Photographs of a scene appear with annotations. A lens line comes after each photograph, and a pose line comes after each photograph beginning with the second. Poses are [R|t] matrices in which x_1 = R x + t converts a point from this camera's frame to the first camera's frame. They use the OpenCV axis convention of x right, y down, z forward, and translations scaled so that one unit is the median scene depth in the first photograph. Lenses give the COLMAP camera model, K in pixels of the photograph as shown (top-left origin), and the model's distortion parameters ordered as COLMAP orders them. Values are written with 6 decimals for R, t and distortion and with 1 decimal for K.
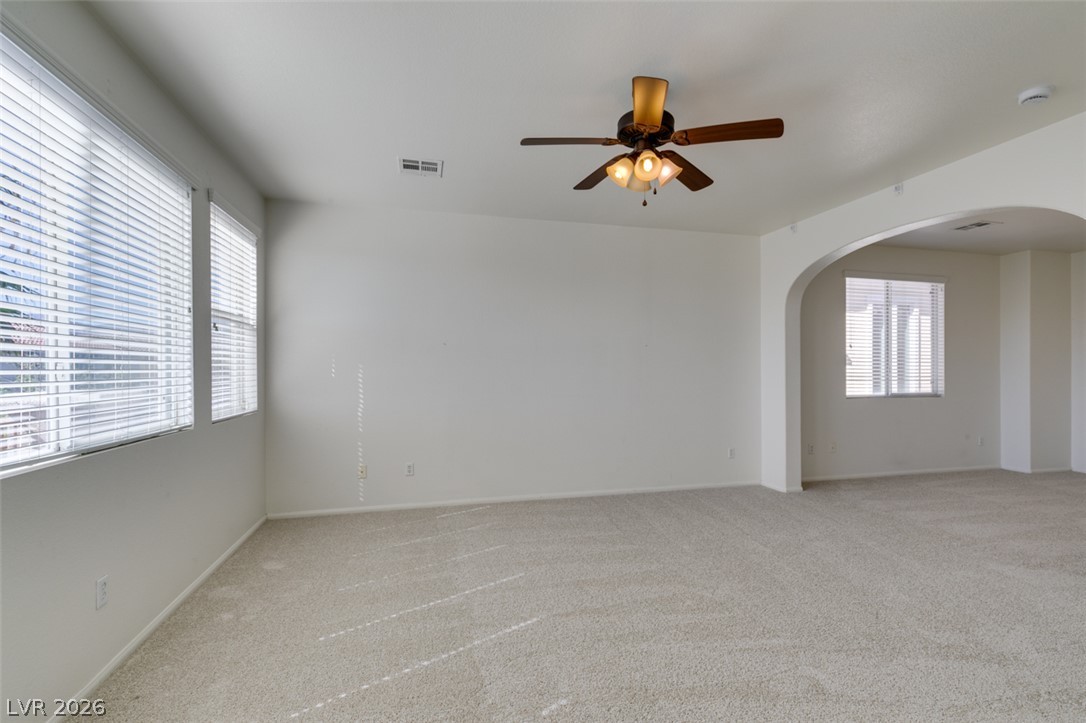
lens RADIAL K [[485.0, 0, 541.9], [0, 485.0, 364.6], [0, 0, 1]] dist [0.004246, -0.000746]
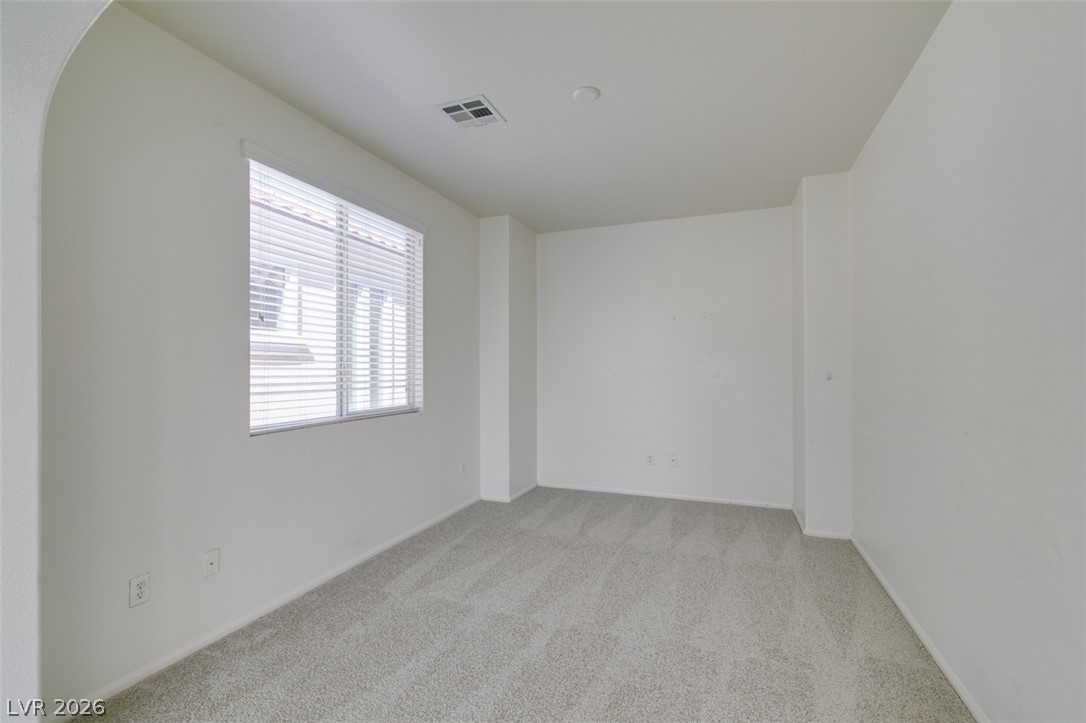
lens RADIAL K [[485.0, 0, 541.9], [0, 485.0, 364.6], [0, 0, 1]] dist [0.004246, -0.000746]
pose [[0.581211, 0.004142, 0.813743, 0.393572], [0.007461, 0.999918, -0.010418, 0.011369], [-0.813719, 0.012127, 0.581132, 0.495029]]
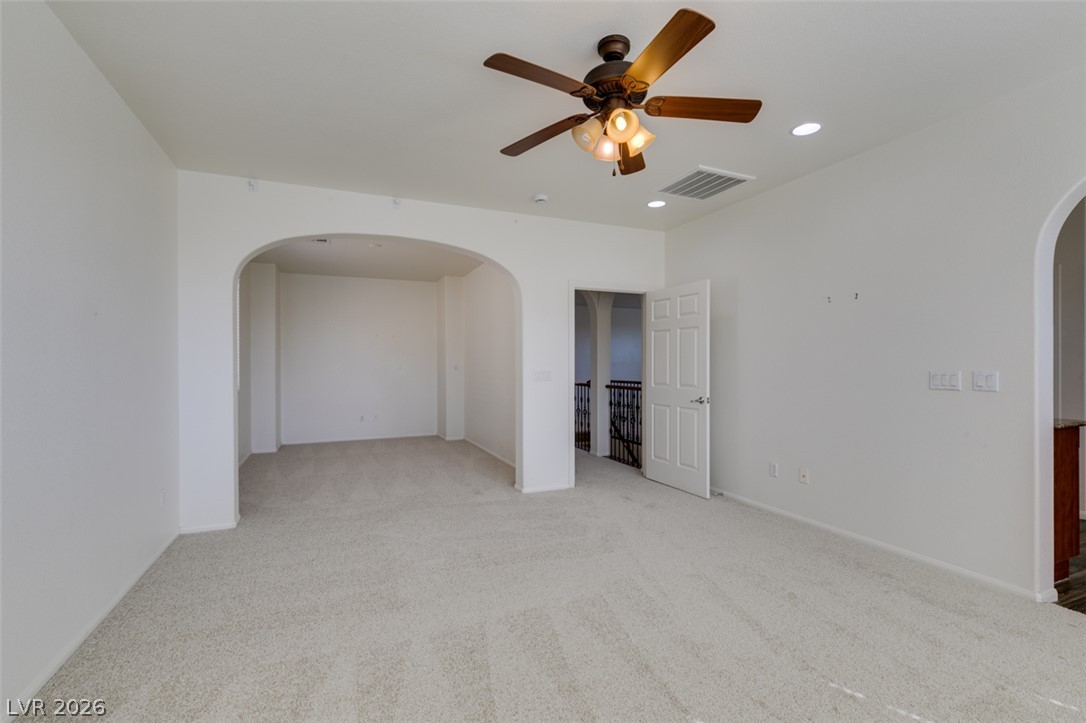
lens RADIAL K [[485.0, 0, 541.9], [0, 485.0, 364.6], [0, 0, 1]] dist [0.004246, -0.000746]
pose [[-0.157800, -0.005646, 0.987455, -0.264284], [-0.003580, 0.999980, 0.005146, 0.001629], [-0.987465, -0.002723, -0.157817, 0.534564]]
